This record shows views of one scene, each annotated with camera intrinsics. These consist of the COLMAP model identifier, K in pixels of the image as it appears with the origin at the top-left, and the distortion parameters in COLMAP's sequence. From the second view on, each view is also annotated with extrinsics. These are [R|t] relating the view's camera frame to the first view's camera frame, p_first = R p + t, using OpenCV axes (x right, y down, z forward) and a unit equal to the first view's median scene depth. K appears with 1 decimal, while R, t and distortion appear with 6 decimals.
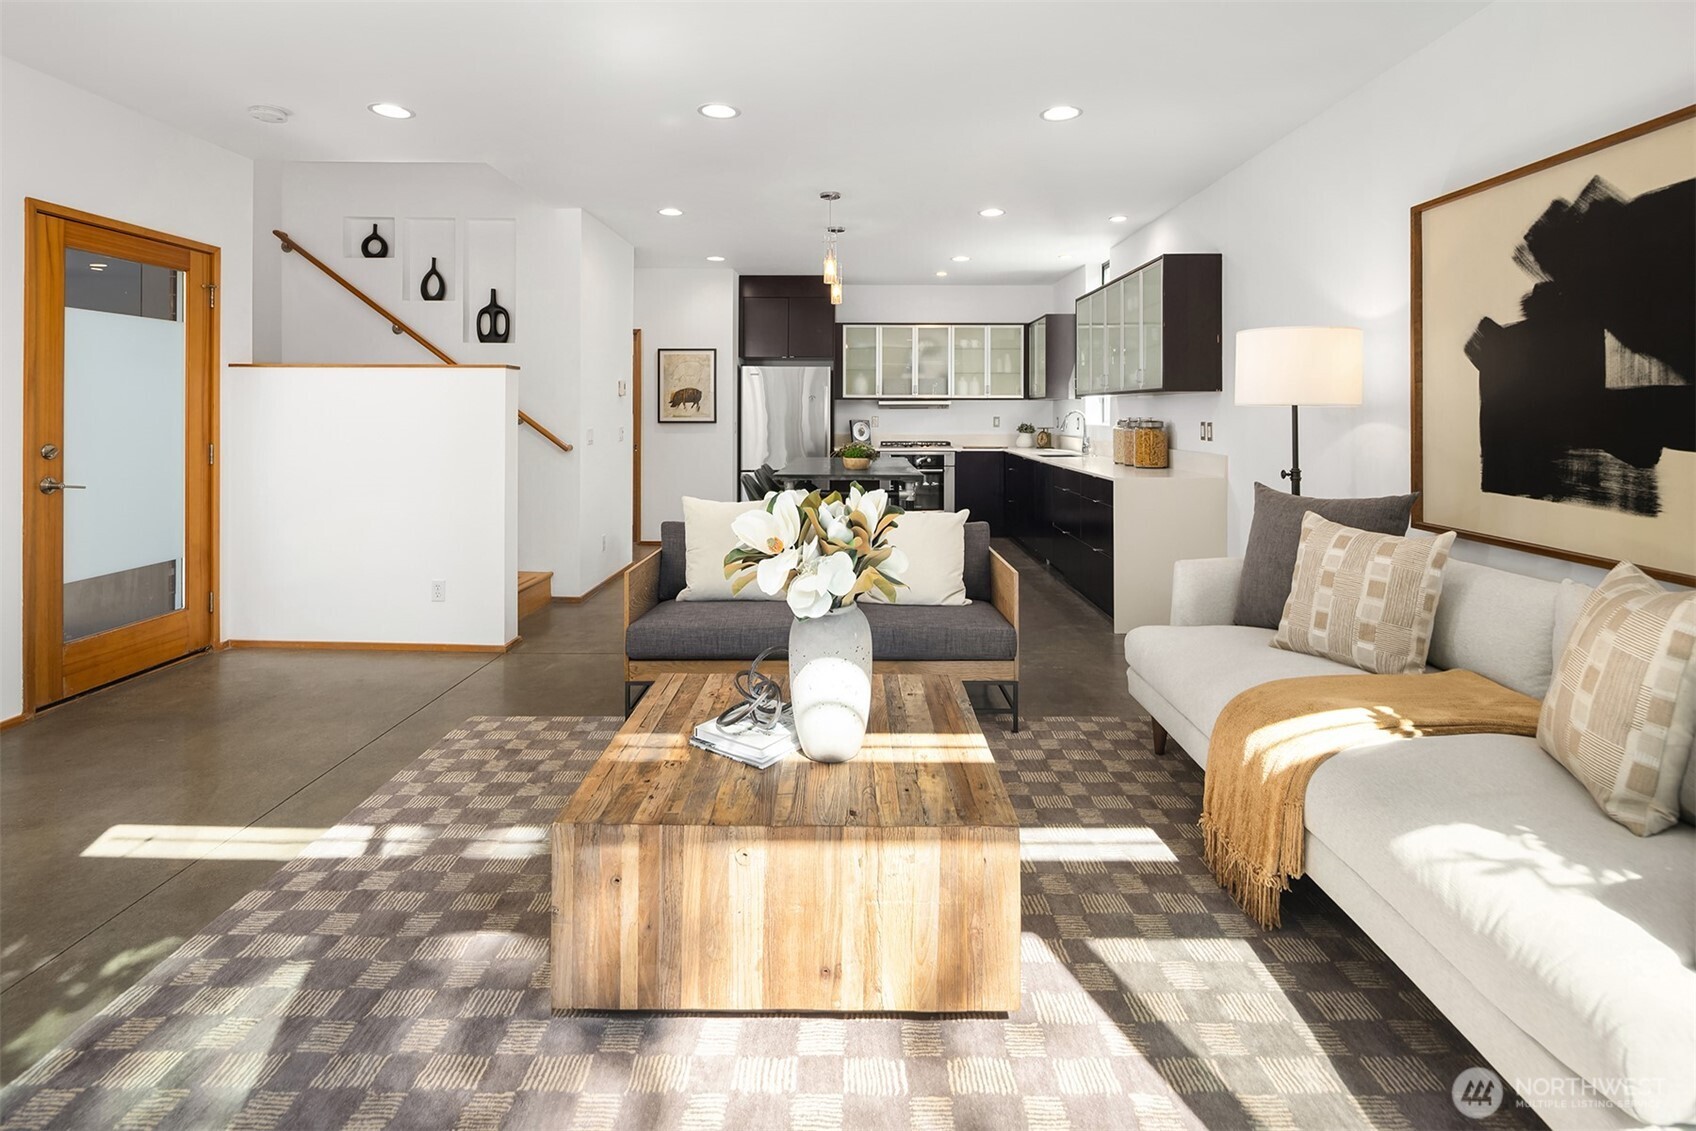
lens RADIAL K [[821.5, 0, 850.6], [0, 821.5, 415.9], [0, 0, 1]] dist [-0.000776, -0.000901]
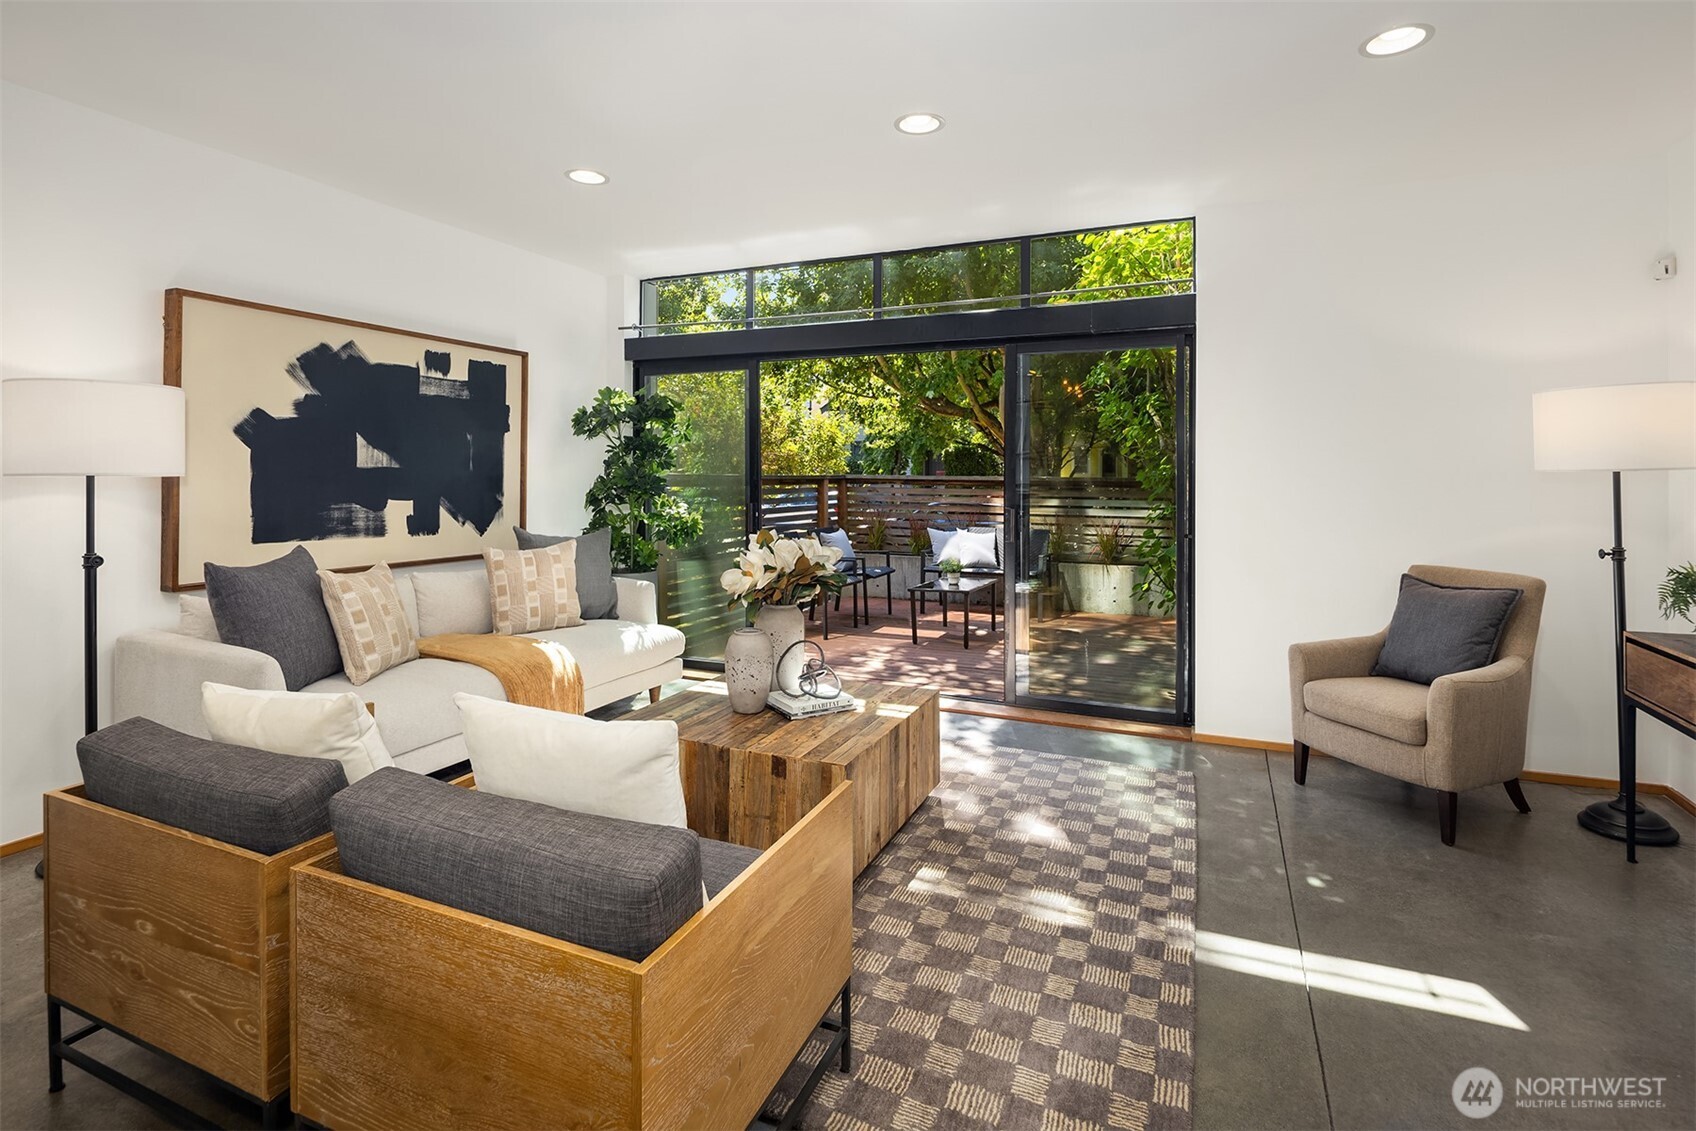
lens RADIAL K [[818.5, 0, 854.6], [0, 818.5, 473.9], [0, 0, 1]] dist [0.014012, 0.000184]
pose [[-0.920341, -0.006097, 0.391069, -0.301763], [-0.004378, 0.999976, 0.005286, -0.014289], [-0.391092, 0.003152, -0.920346, 0.928725]]
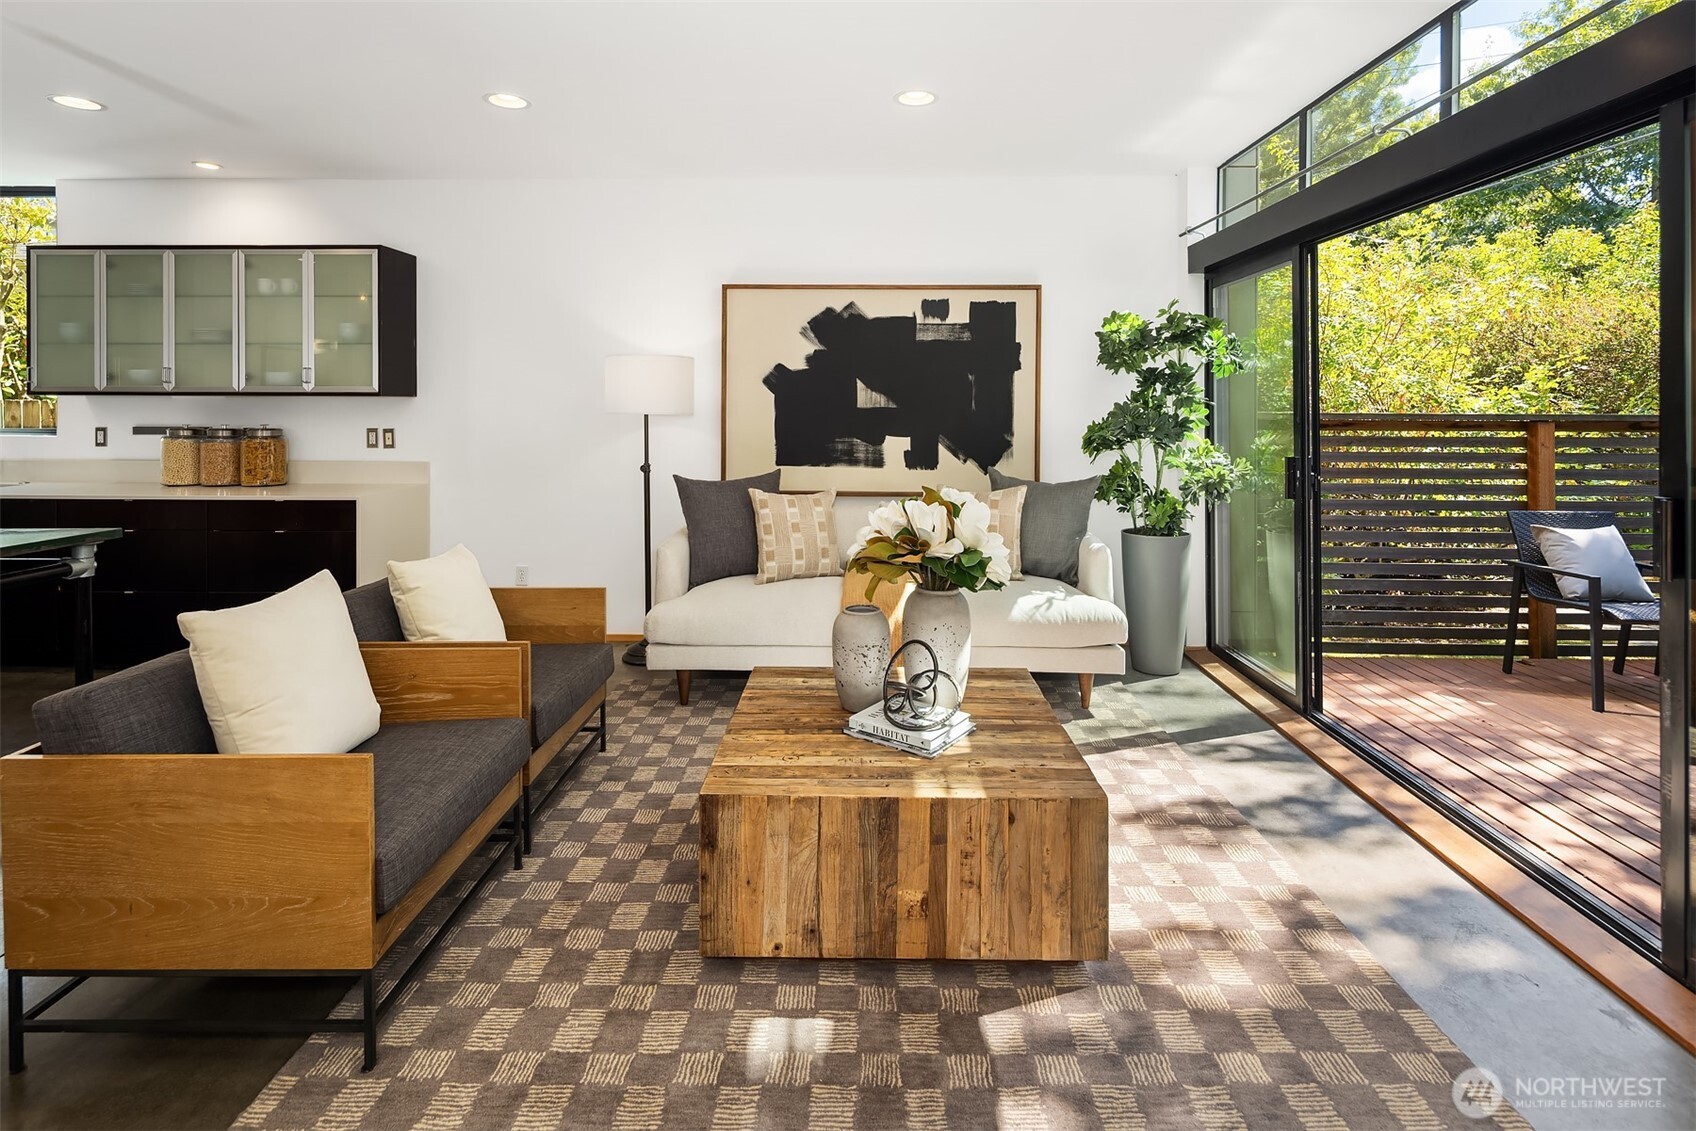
lens RADIAL K [[823.8, 0, 849.6], [0, 823.8, 408.8], [0, 0, 1]] dist [0.001953, -0.000364]
pose [[0.010018, -0.001641, 0.999948, -0.476755], [0.001982, 0.999997, 0.001621, -0.014438], [-0.999948, 0.001966, 0.010022, 0.426605]]
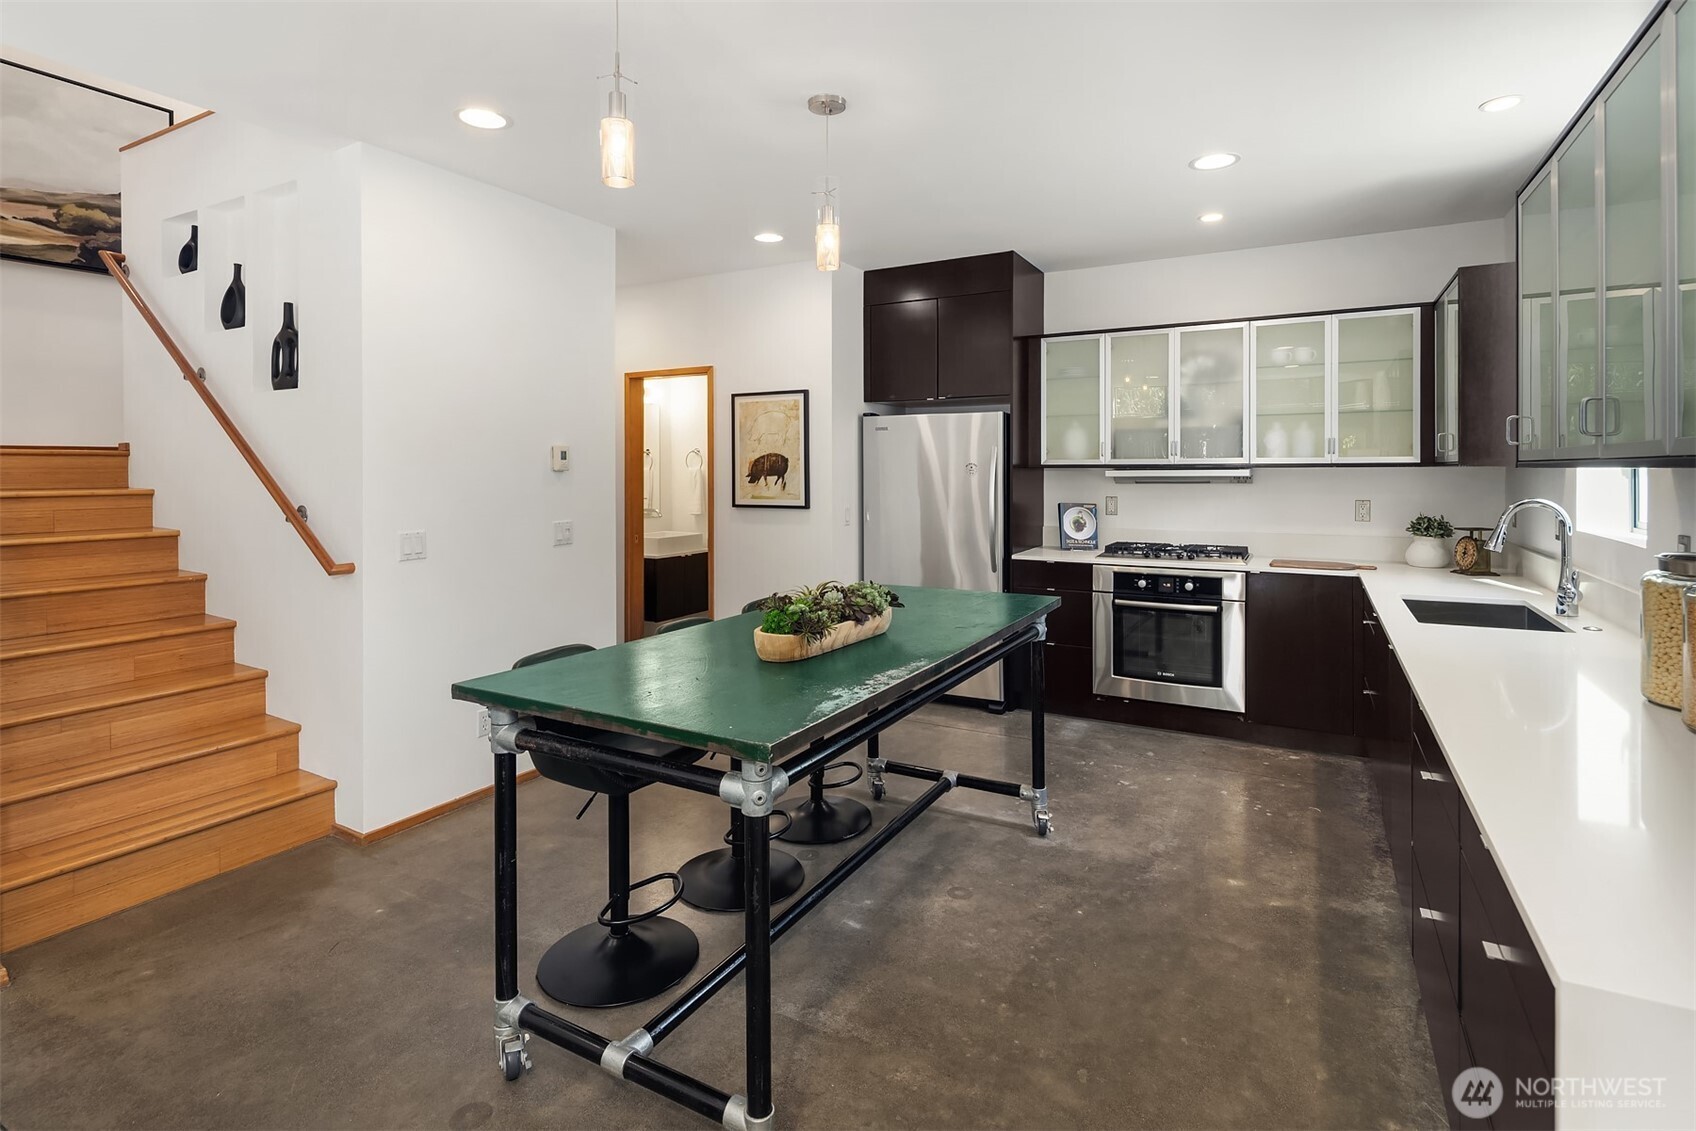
lens RADIAL K [[824.7, 0, 849.4], [0, 824.7, 474.3], [0, 0, 1]] dist [-0.001693, -0.000660]
pose [[0.877076, -0.002215, -0.480346, 0.242628], [0.003373, 0.999993, 0.001547, -0.027331], [0.480340, -0.002977, 0.877077, 0.692777]]
